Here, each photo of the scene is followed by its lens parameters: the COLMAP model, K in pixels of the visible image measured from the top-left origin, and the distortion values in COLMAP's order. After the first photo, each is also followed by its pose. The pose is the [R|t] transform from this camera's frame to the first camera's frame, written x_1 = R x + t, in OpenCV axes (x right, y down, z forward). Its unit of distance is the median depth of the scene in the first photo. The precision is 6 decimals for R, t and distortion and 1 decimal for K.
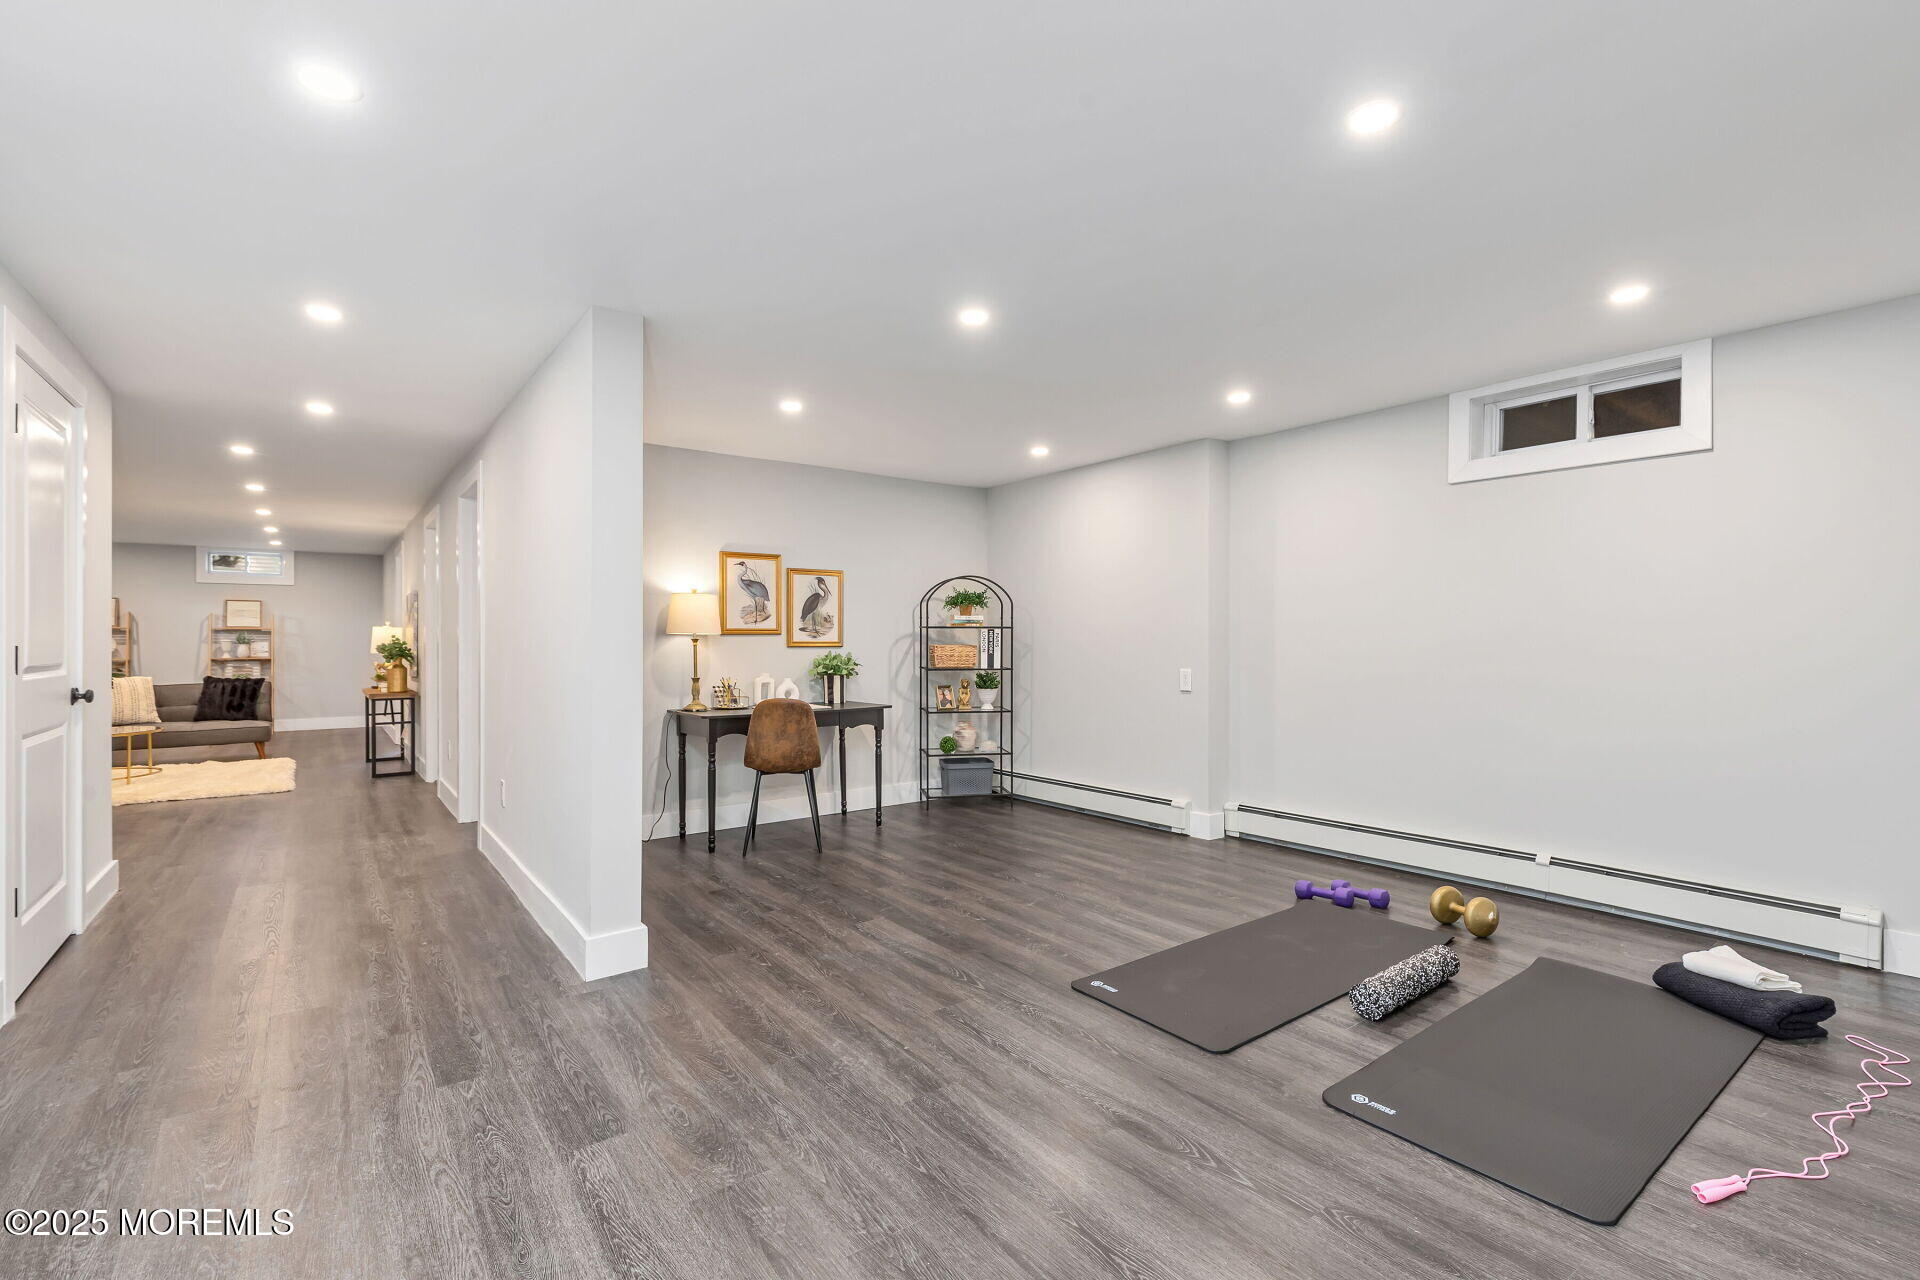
lens RADIAL K [[854.7, 0, 959.1], [0, 854.7, 641.2], [0, 0, 1]] dist [-0.001506, -0.000860]
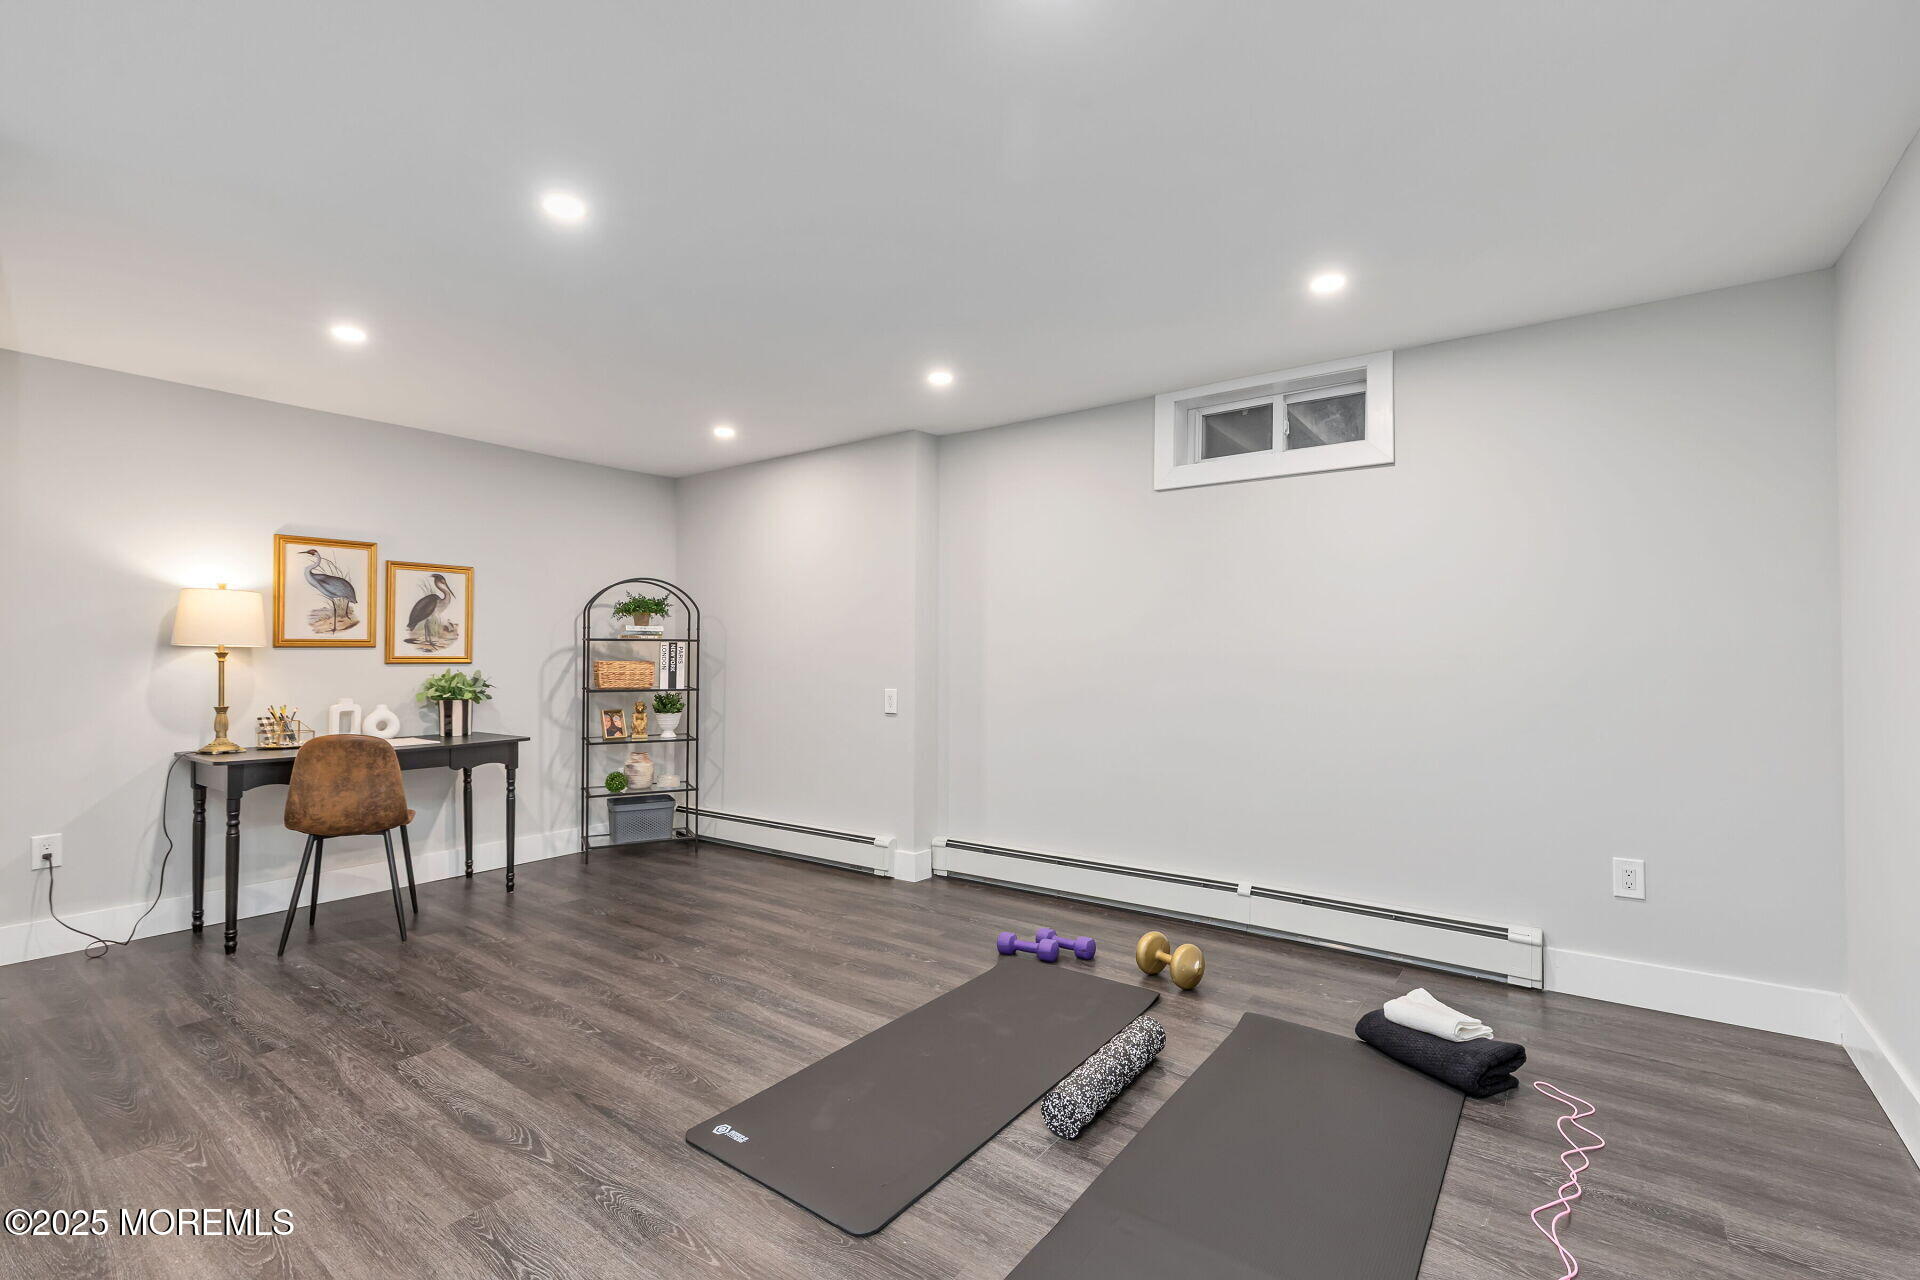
lens RADIAL K [[854.7, 0, 959.1], [0, 854.7, 641.2], [0, 0, 1]] dist [-0.001506, -0.000860]
pose [[0.957742, 0.007354, 0.287535, 0.097042], [-0.002347, 0.999840, -0.017752, -0.001366], [-0.287619, 0.016327, 0.957606, 0.163051]]
